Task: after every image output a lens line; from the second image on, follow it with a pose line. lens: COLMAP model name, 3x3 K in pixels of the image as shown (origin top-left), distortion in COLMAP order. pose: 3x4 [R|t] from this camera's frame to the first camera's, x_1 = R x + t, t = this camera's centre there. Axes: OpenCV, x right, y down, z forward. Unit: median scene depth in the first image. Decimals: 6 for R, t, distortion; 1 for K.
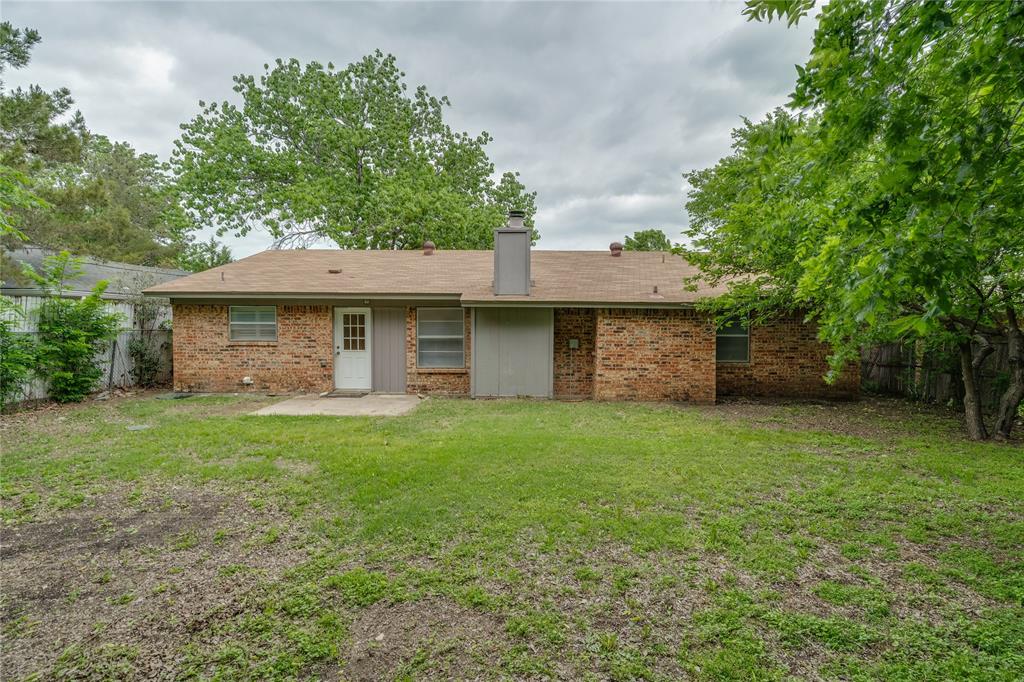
lens RADIAL K [[464.9, 0, 512.3], [0, 464.9, 345.0], [0, 0, 1]] dist [-0.007297, 0.004938]
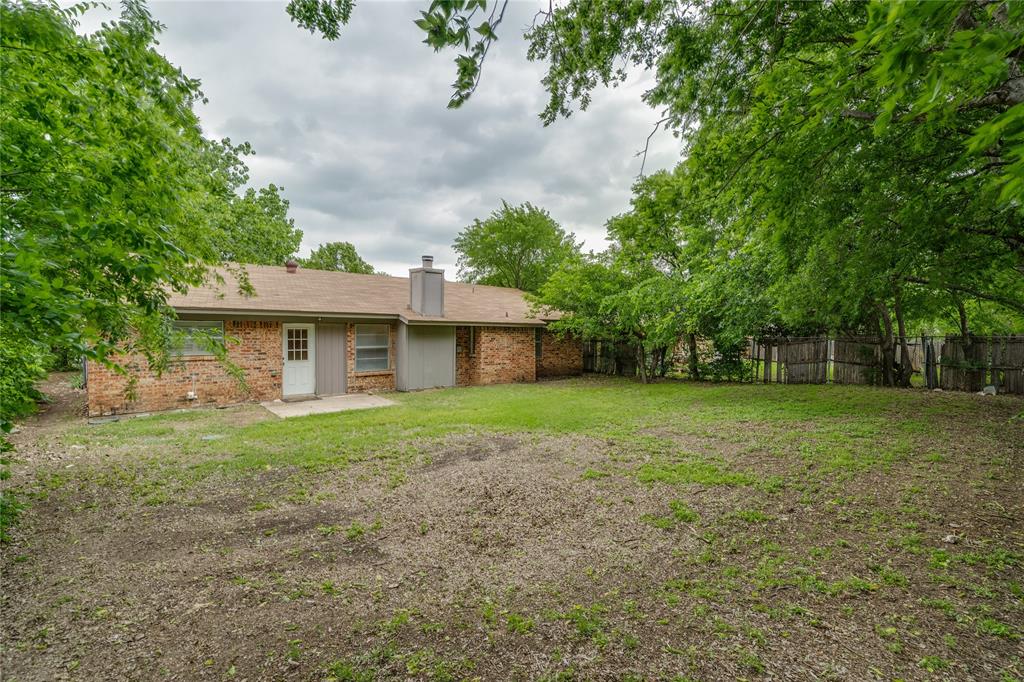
lens RADIAL K [[464.9, 0, 512.3], [0, 464.9, 345.0], [0, 0, 1]] dist [-0.007297, 0.004938]
pose [[0.732210, -0.022226, 0.680716, -0.740661], [0.029613, 0.999561, 0.000783, -0.012513], [-0.680435, 0.019585, 0.732547, -0.199261]]
